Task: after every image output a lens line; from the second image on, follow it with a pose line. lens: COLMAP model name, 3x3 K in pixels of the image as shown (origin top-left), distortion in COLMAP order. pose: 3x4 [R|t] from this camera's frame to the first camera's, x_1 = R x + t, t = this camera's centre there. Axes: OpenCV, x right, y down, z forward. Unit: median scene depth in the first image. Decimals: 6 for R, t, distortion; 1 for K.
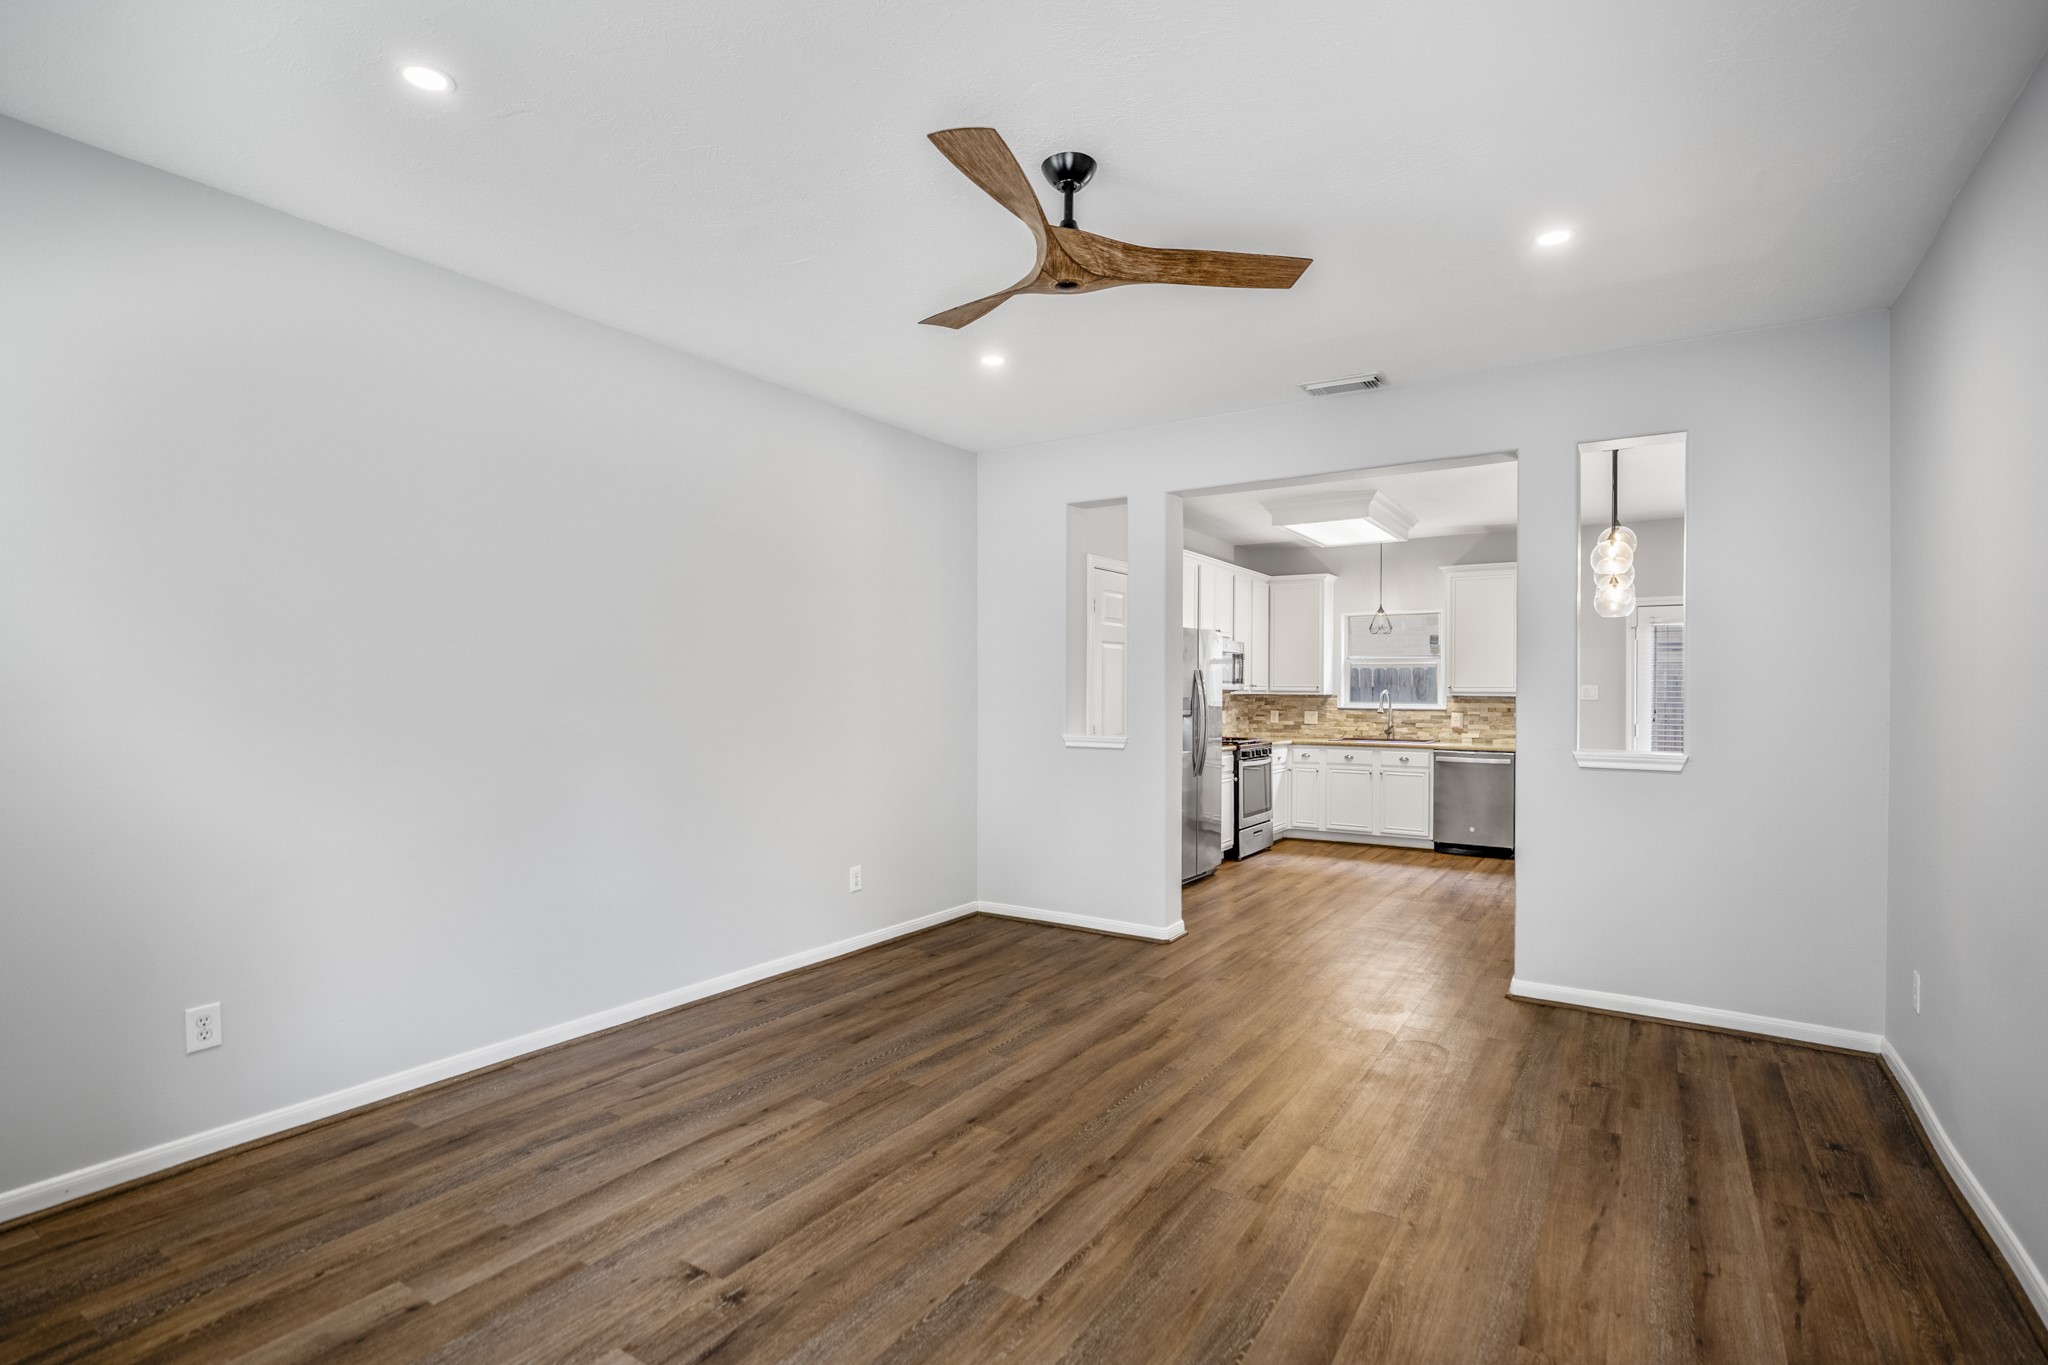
lens RADIAL K [[970.6, 0, 1029.7], [0, 970.6, 685.9], [0, 0, 1]] dist [0.000071, 0.000079]
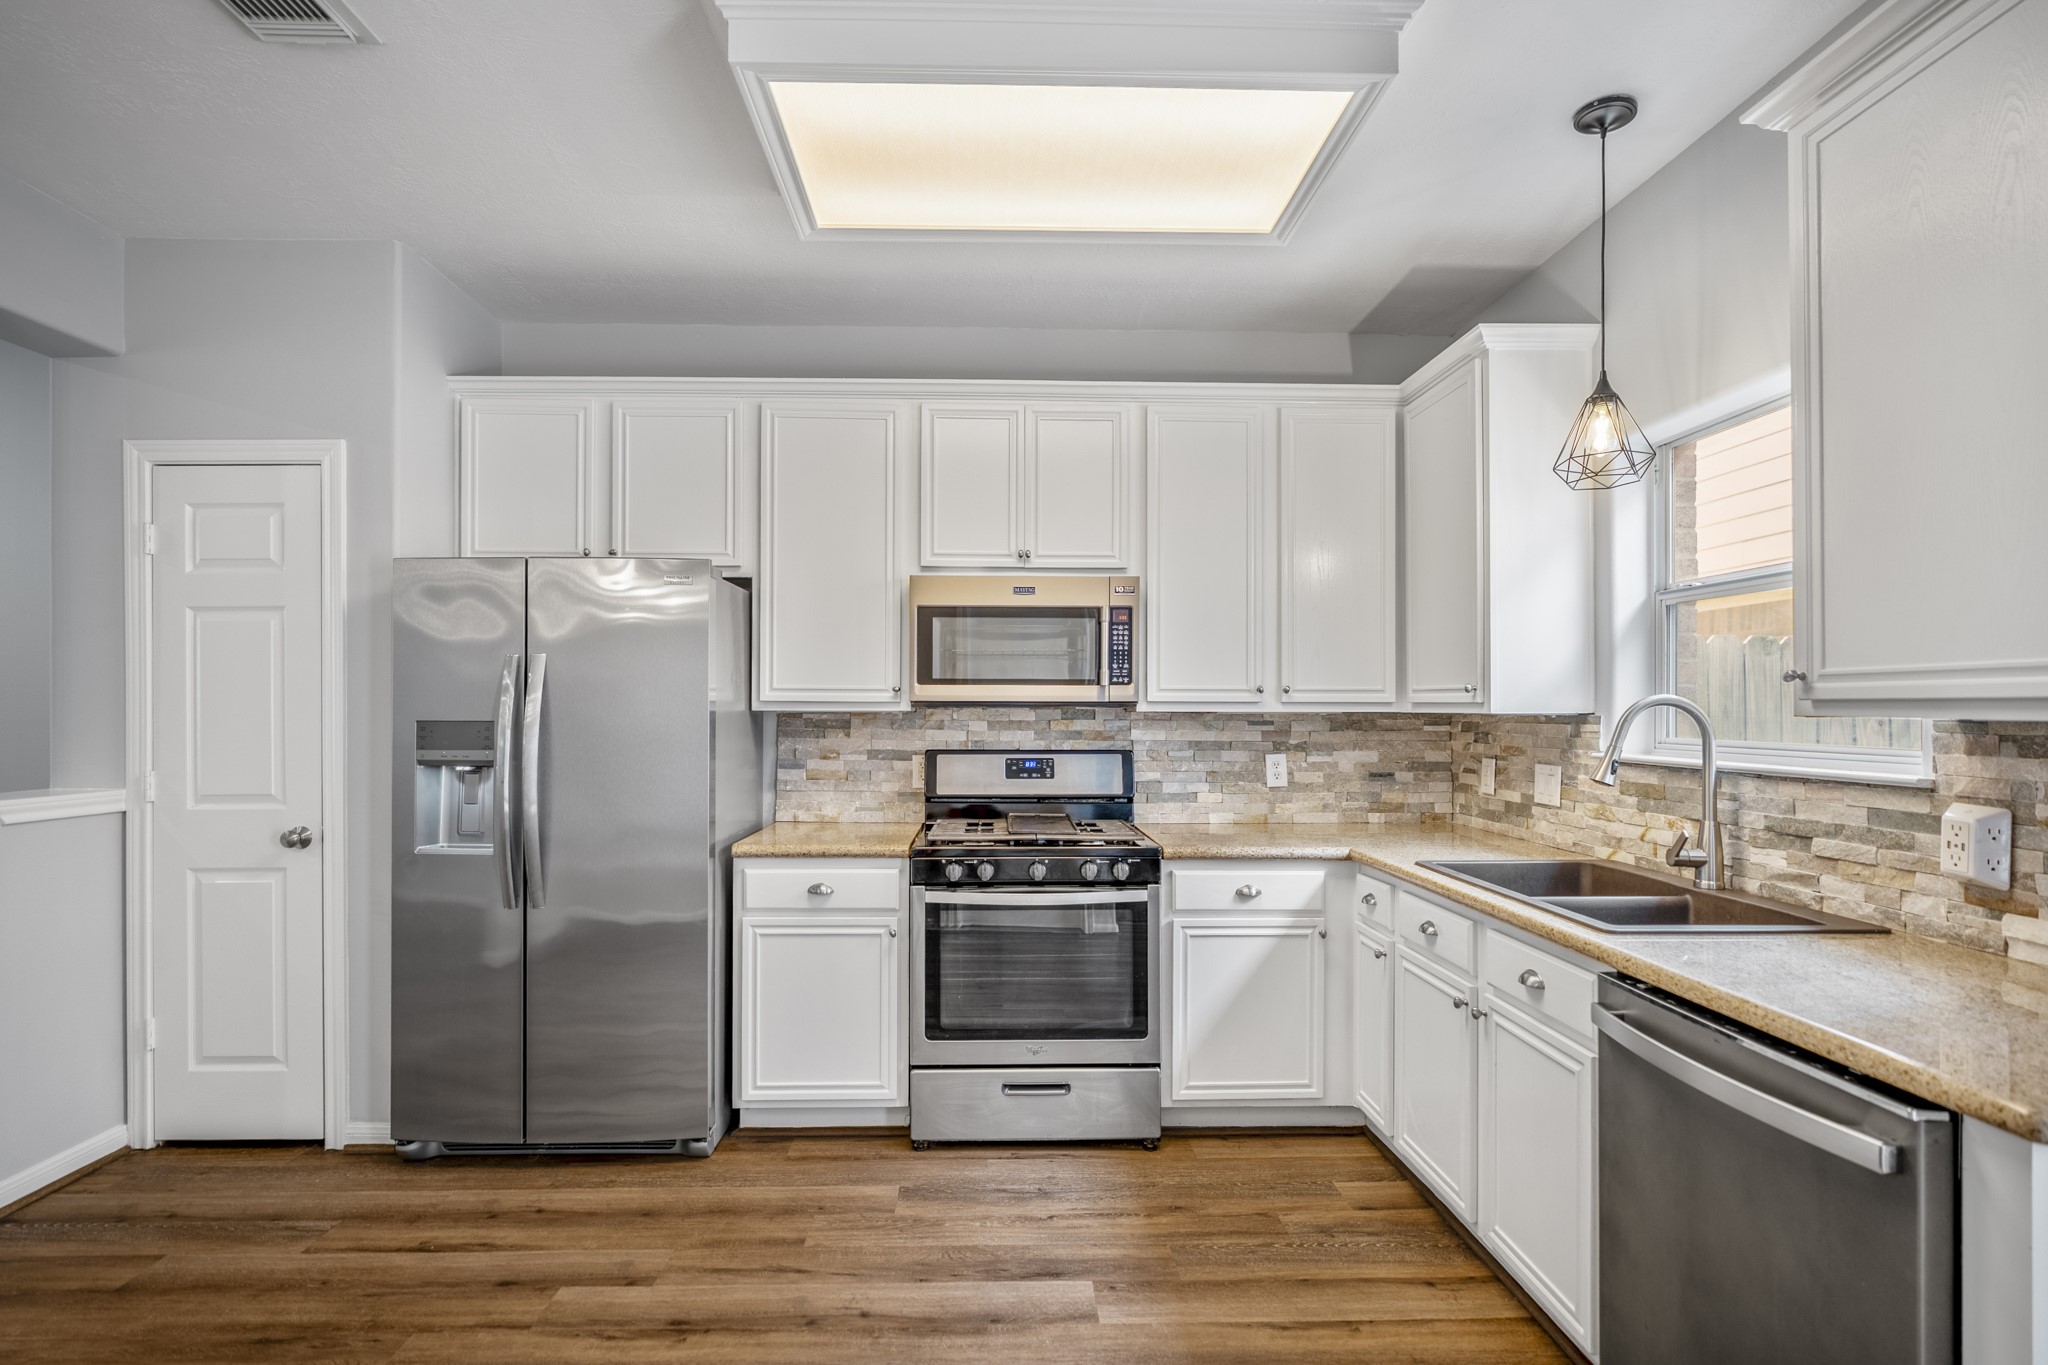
lens RADIAL K [[960.2, 0, 1021.5], [0, 960.2, 716.5], [0, 0, 1]] dist [-0.004614, 0.000513]
pose [[0.567304, 0.001056, -0.823508, 1.128025], [0.008893, 0.999933, 0.007408, 0.014634], [0.823461, -0.011526, 0.567256, 1.678221]]
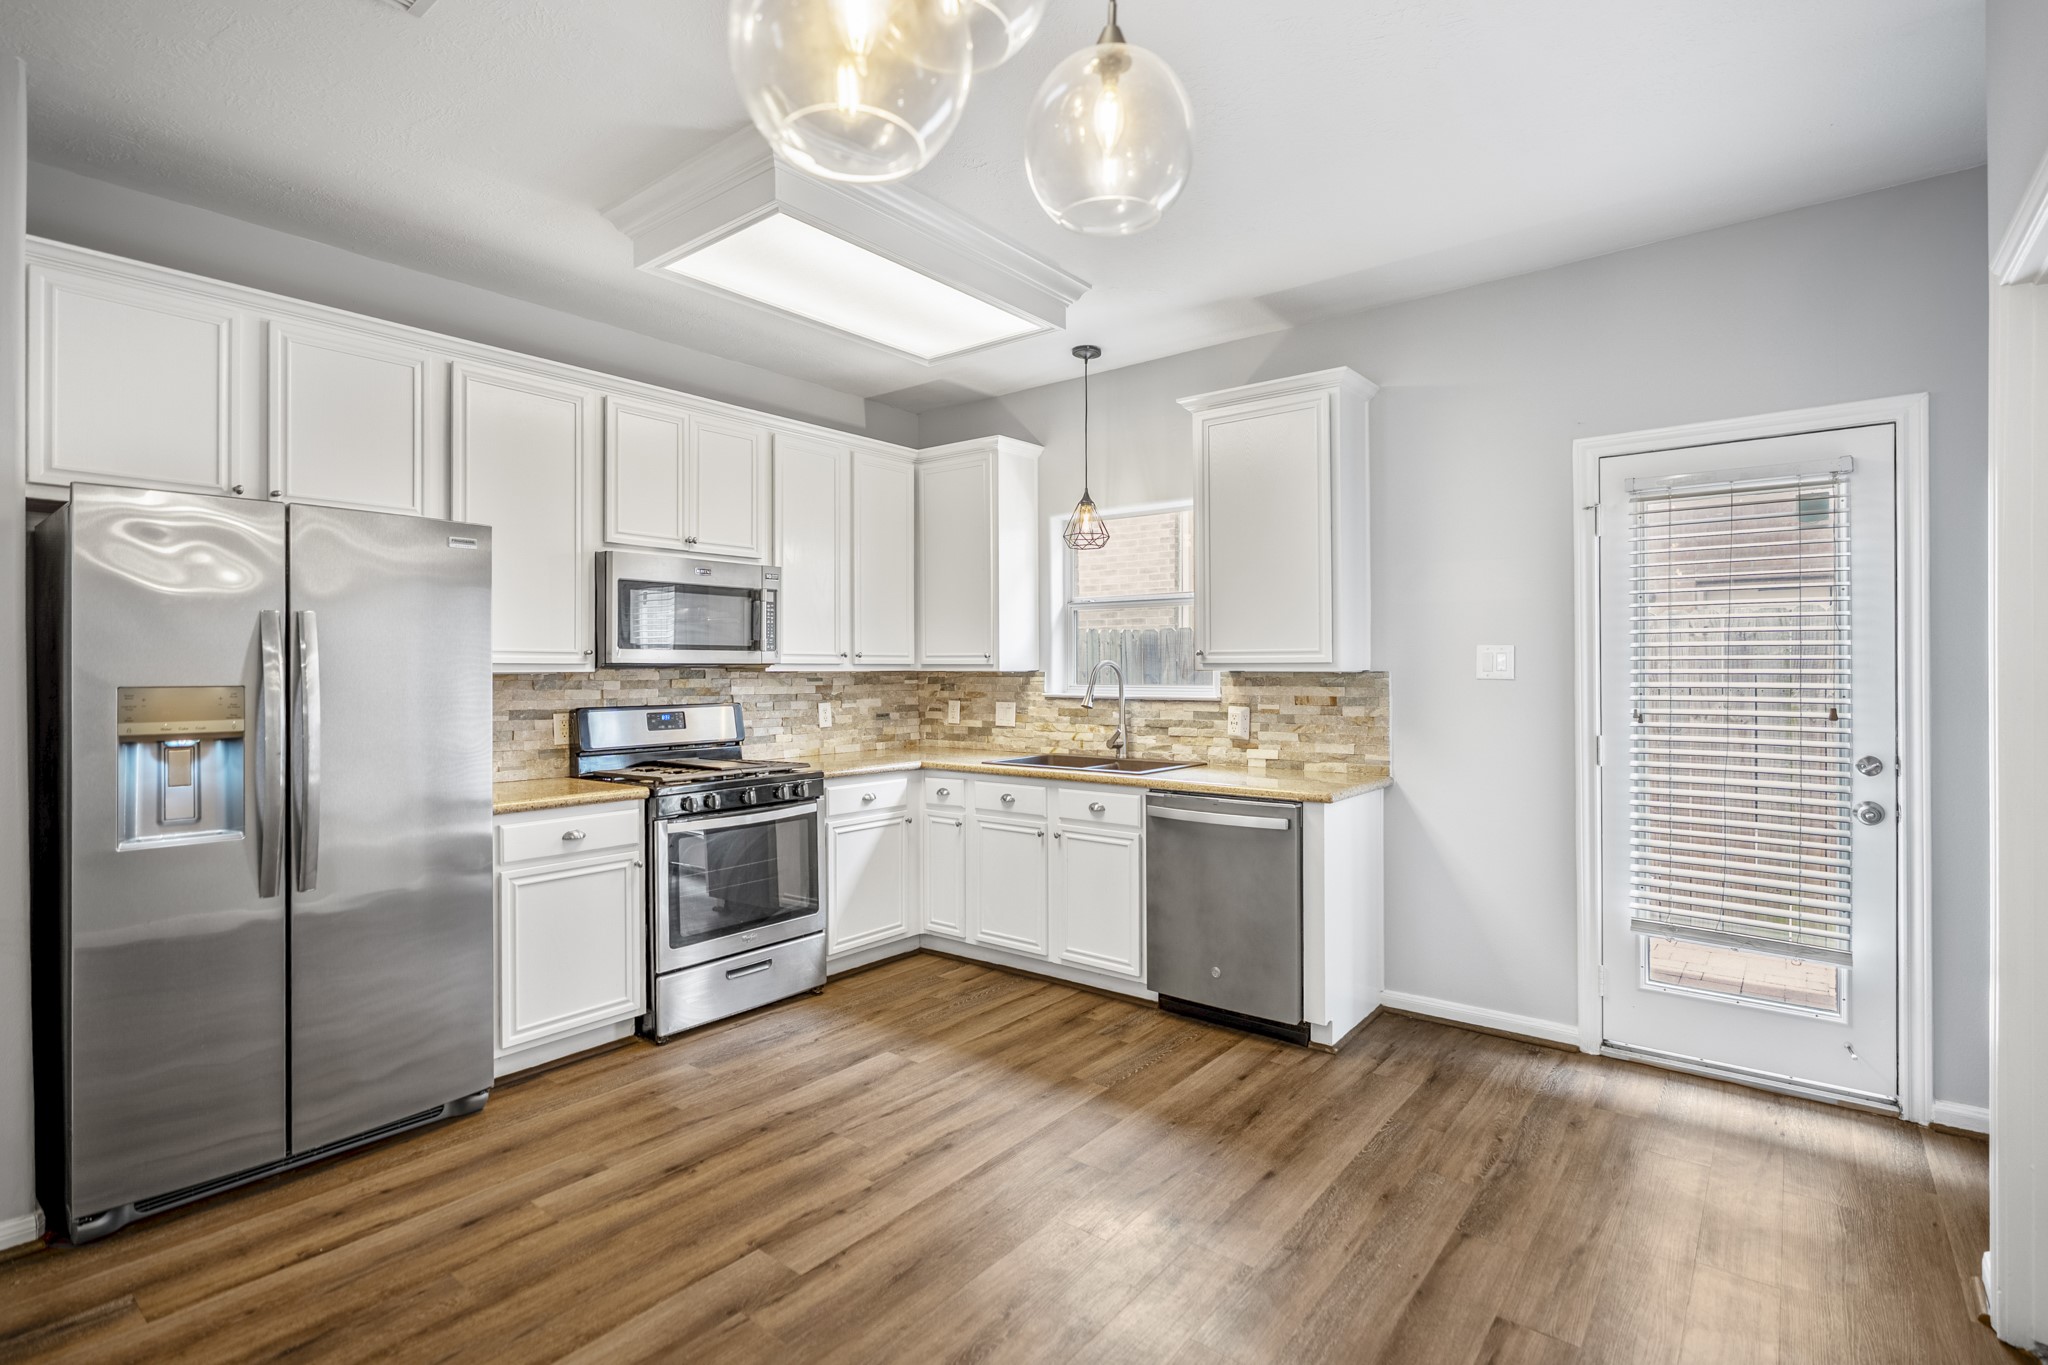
lens RADIAL K [[970.6, 0, 1029.7], [0, 970.6, 685.9], [0, 0, 1]] dist [0.000071, 0.000079]
pose [[0.995330, -0.008248, -0.096178, 0.882085], [0.010743, 0.999618, 0.025450, 0.009044], [0.095931, -0.026365, 0.995039, 1.170147]]
